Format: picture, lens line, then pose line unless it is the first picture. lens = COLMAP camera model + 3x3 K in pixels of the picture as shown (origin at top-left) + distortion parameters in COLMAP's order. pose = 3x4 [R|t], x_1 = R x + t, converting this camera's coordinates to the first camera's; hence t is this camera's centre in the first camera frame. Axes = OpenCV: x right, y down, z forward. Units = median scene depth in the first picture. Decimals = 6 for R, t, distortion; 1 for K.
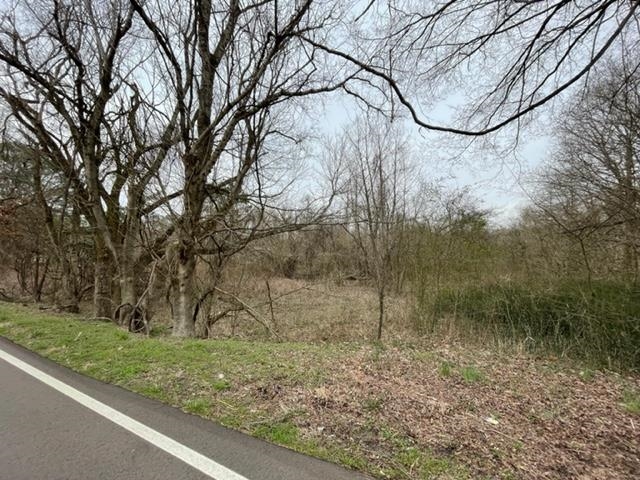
lens RADIAL K [[258.3, 0, 319.1], [0, 258.3, 238.0], [0, 0, 1]] dist [-0.003338, -0.000030]
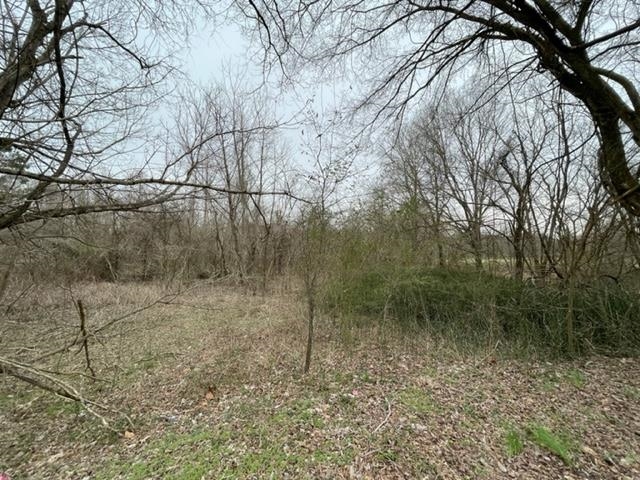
lens RADIAL K [[258.3, 0, 319.1], [0, 258.3, 238.0], [0, 0, 1]] dist [-0.003338, -0.000030]
pose [[0.833341, 0.025560, 0.552168, -0.032290], [-0.038527, 0.999187, 0.011894, 0.007437], [-0.551415, -0.031185, 0.833648, 0.115716]]
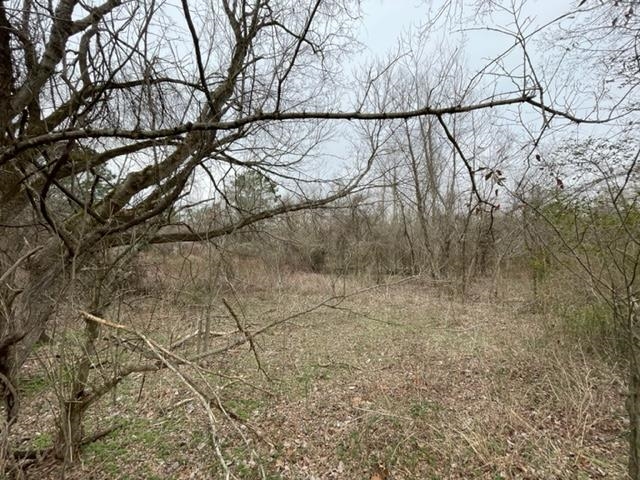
lens RADIAL K [[258.3, 0, 319.1], [0, 258.3, 238.0], [0, 0, 1]] dist [-0.003338, -0.000030]
pose [[0.992320, -0.010196, -0.123279, -0.003916], [0.014359, 0.999354, 0.032933, 0.018214], [0.122864, -0.034450, 0.991825, 0.199003]]
